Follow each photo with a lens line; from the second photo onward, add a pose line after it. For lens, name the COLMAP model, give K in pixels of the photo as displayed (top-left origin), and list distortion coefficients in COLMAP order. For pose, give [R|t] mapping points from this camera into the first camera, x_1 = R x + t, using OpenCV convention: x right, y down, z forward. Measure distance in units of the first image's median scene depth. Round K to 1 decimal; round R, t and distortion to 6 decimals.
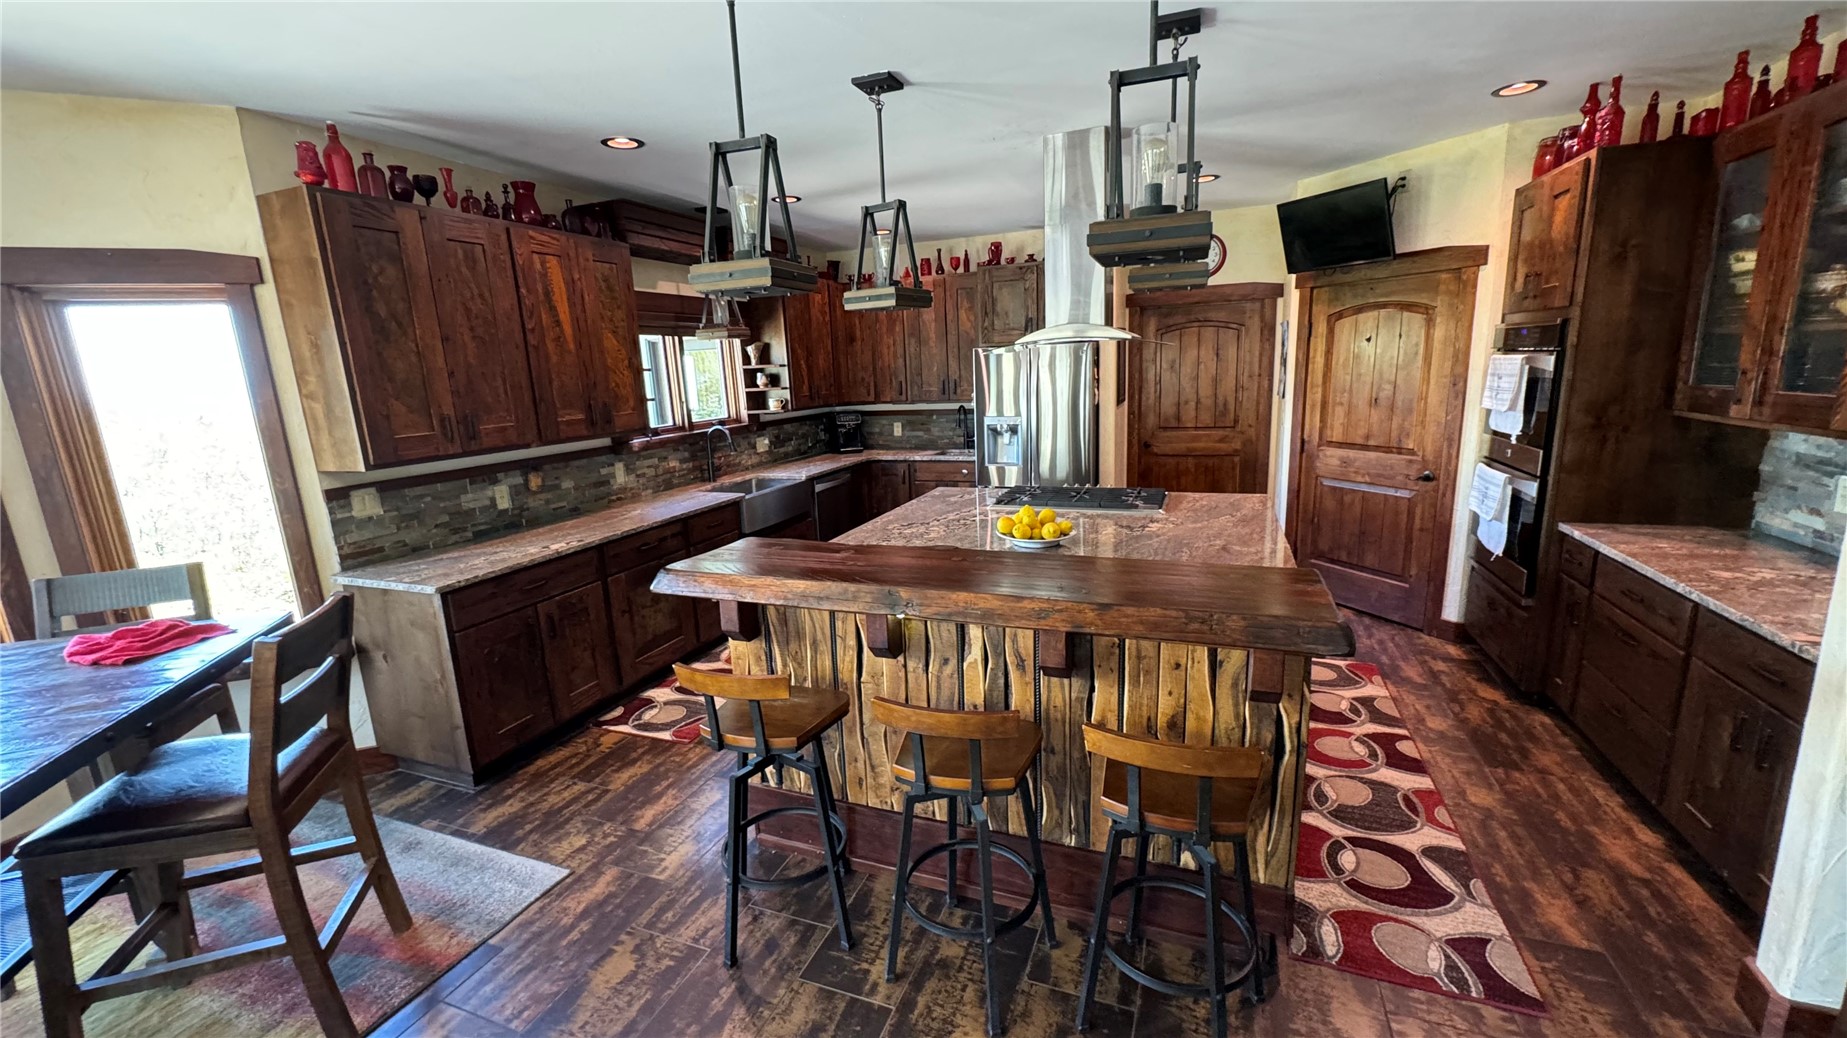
lens RADIAL K [[736.8, 0, 923.0], [0, 736.8, 542.2], [0, 0, 1]] dist [0.003142, -0.003665]
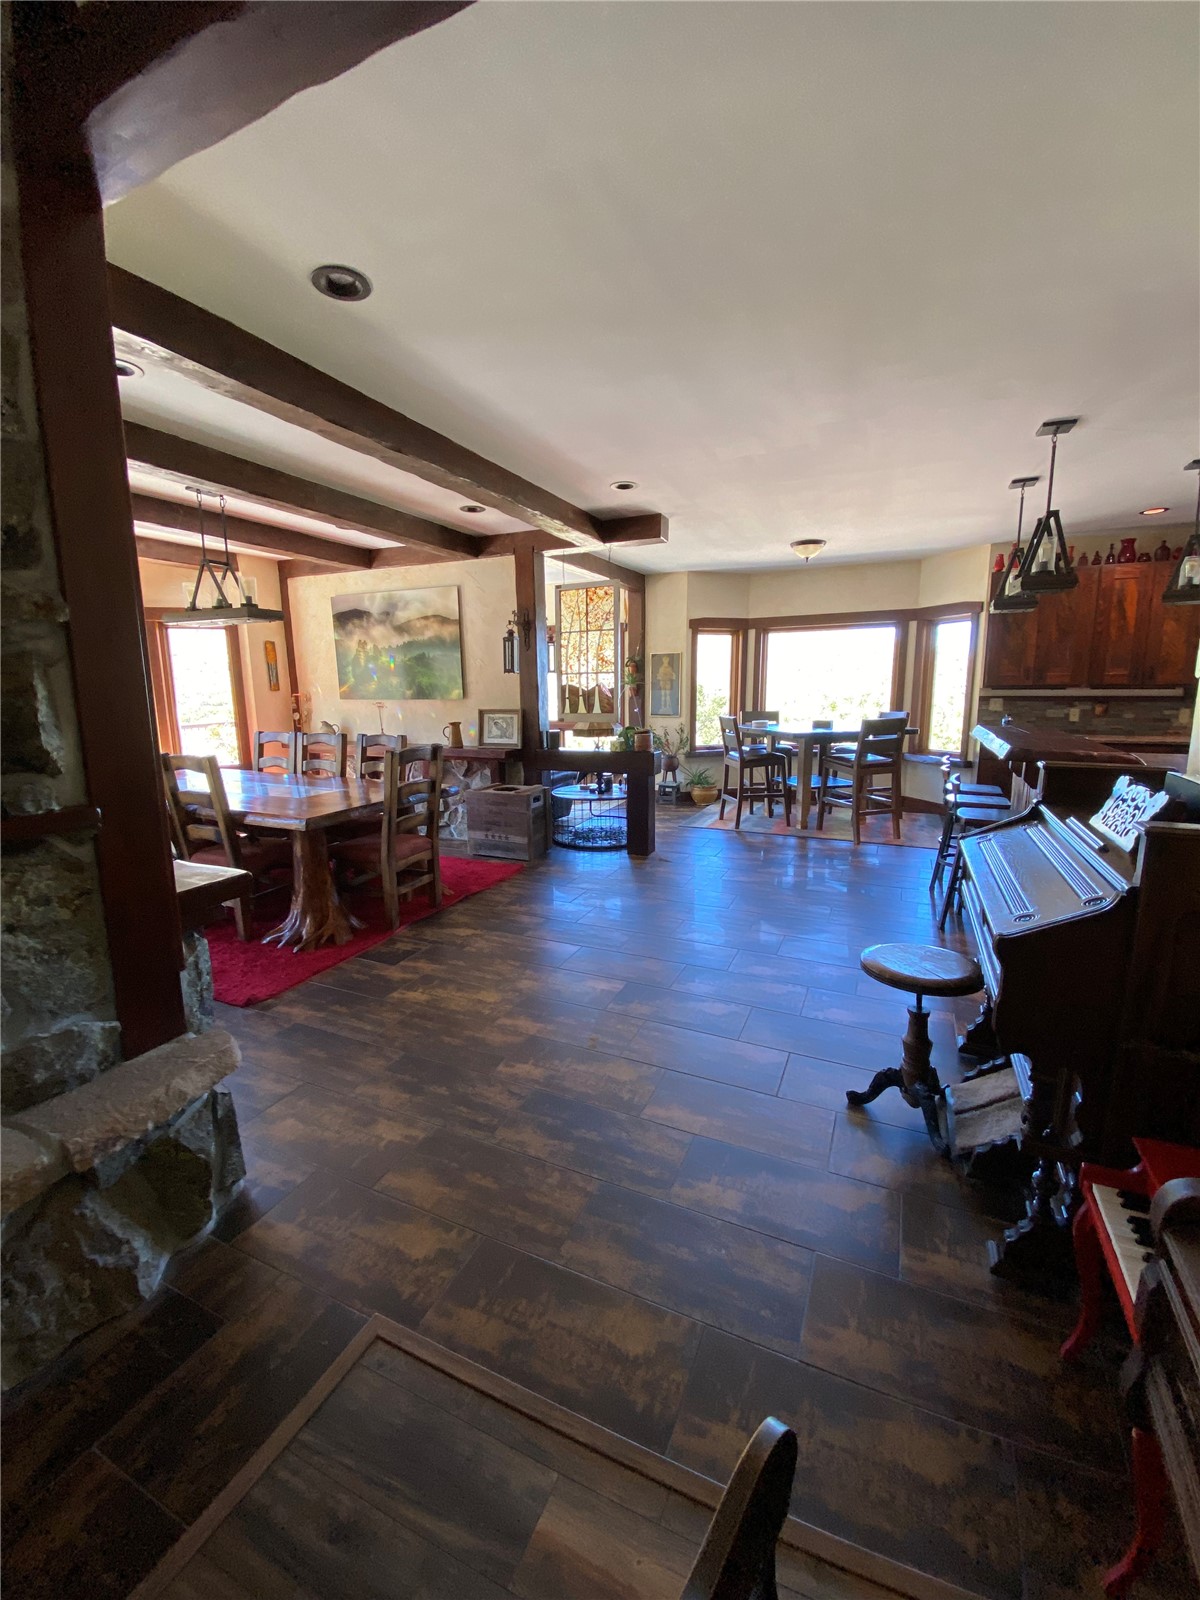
lens RADIAL K [[651.0, 0, 594.2], [0, 651.0, 794.3], [0, 0, 1]] dist [0.001173, -0.000673]
pose [[-0.061315, 0.208074, -0.976189, 1.303094], [-0.220592, 0.951020, 0.216565, 0.044941], [0.973437, 0.228618, -0.012412, -0.103739]]
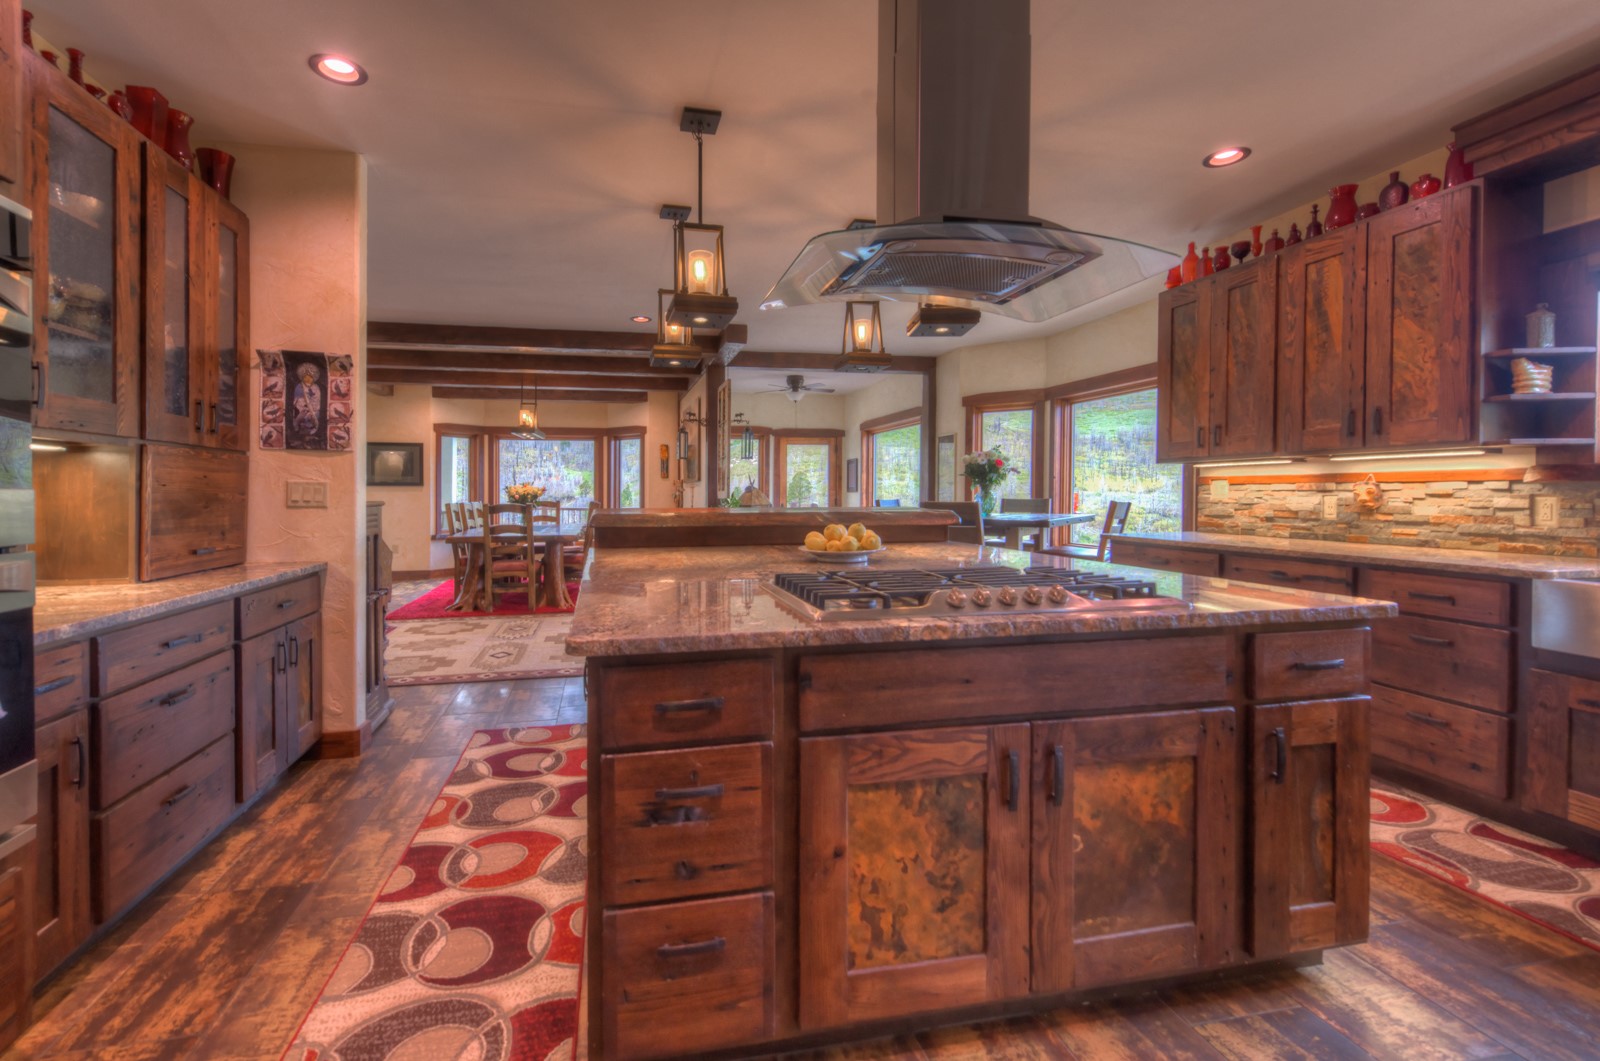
lens RADIAL K [[671.9, 0, 747.6], [0, 671.9, 499.1], [0, 0, 1]] dist [0.001396, -0.001041]
pose [[-0.847473, 0.052883, -0.528198, 0.661584], [-0.085824, 0.968285, 0.234647, -0.253347], [0.523855, 0.244189, -0.816056, 1.541187]]
